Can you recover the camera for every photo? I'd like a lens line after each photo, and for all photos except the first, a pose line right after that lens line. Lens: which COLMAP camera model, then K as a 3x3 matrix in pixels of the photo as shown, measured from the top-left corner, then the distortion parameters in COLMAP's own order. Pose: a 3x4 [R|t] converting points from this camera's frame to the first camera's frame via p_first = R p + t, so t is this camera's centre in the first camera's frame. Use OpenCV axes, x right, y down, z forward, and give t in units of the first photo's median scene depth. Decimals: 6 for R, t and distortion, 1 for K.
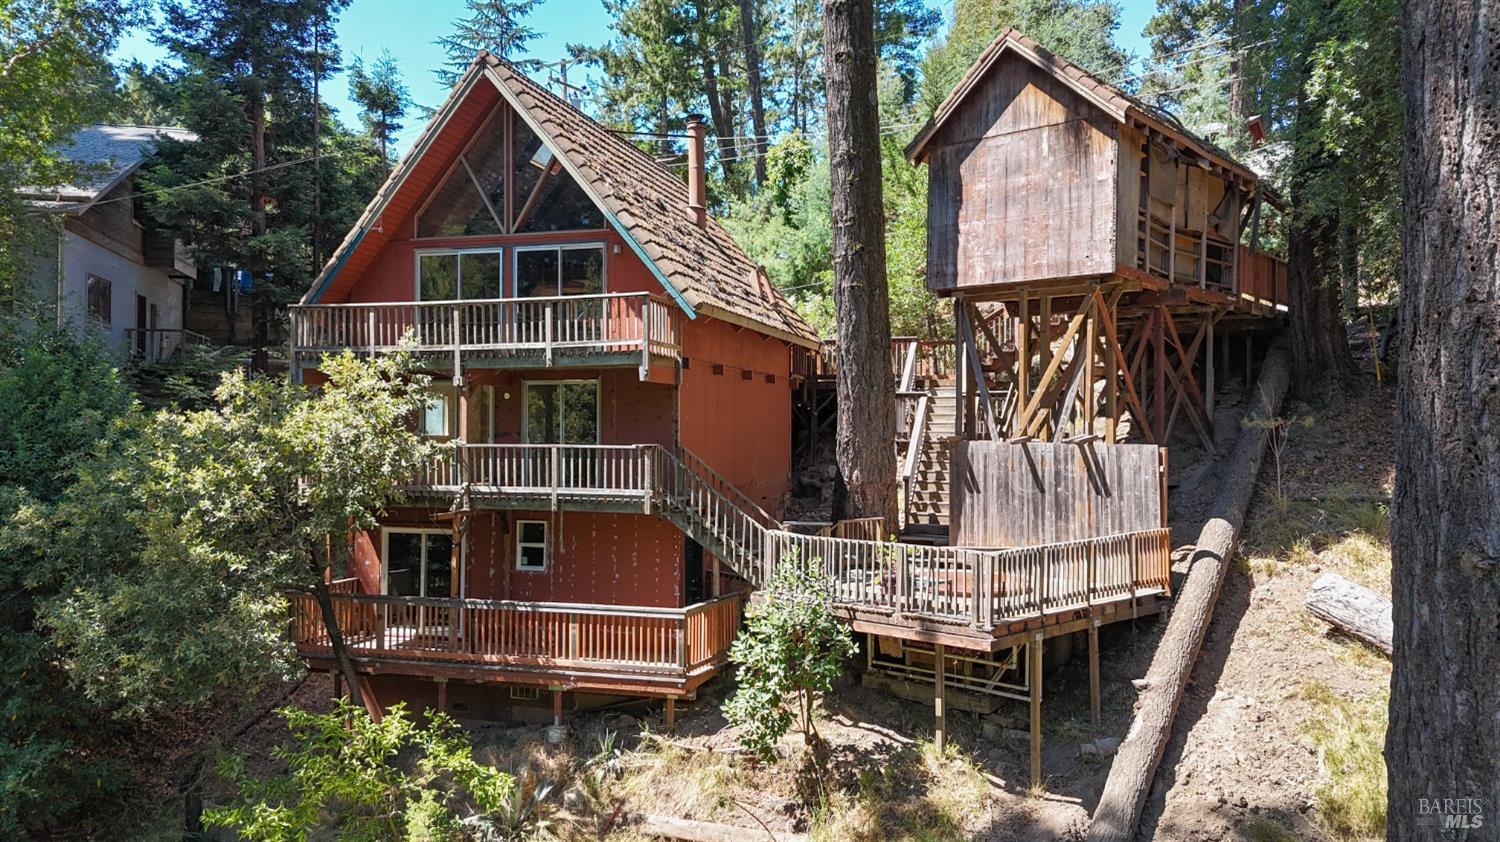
lens RADIAL K [[1100.7, 0, 754.7], [0, 1100.7, 415.4], [0, 0, 1]] dist [0.119818, -0.244589]
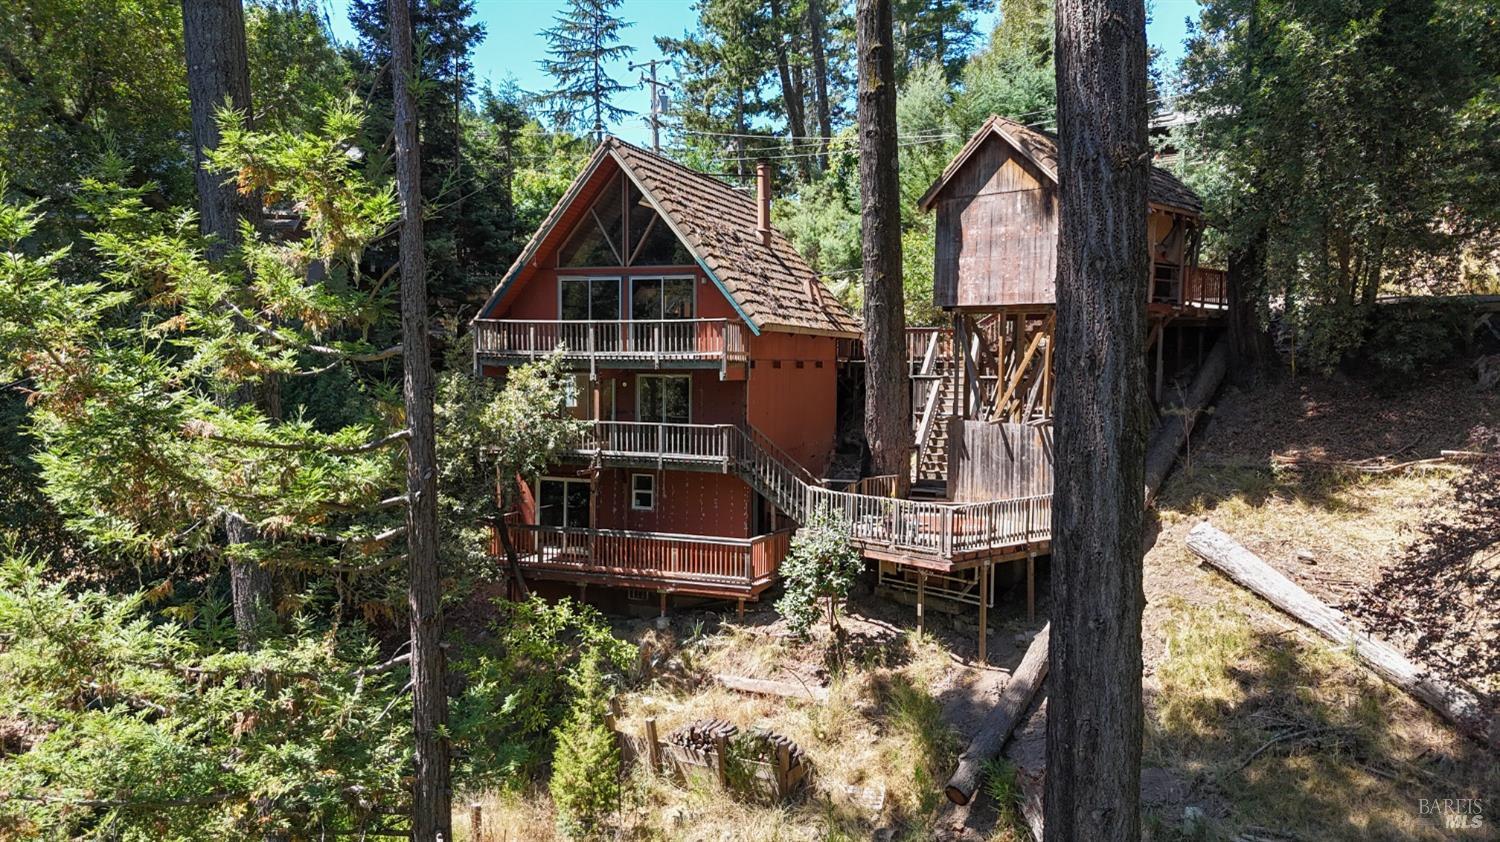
lens RADIAL K [[1100.7, 0, 754.7], [0, 1100.7, 415.4], [0, 0, 1]] dist [0.119818, -0.244589]
pose [[0.997671, 0.010396, -0.067418, 0.035058], [-0.005962, 0.997826, 0.065631, -0.076614], [0.067953, -0.065076, 0.995564, -0.398534]]
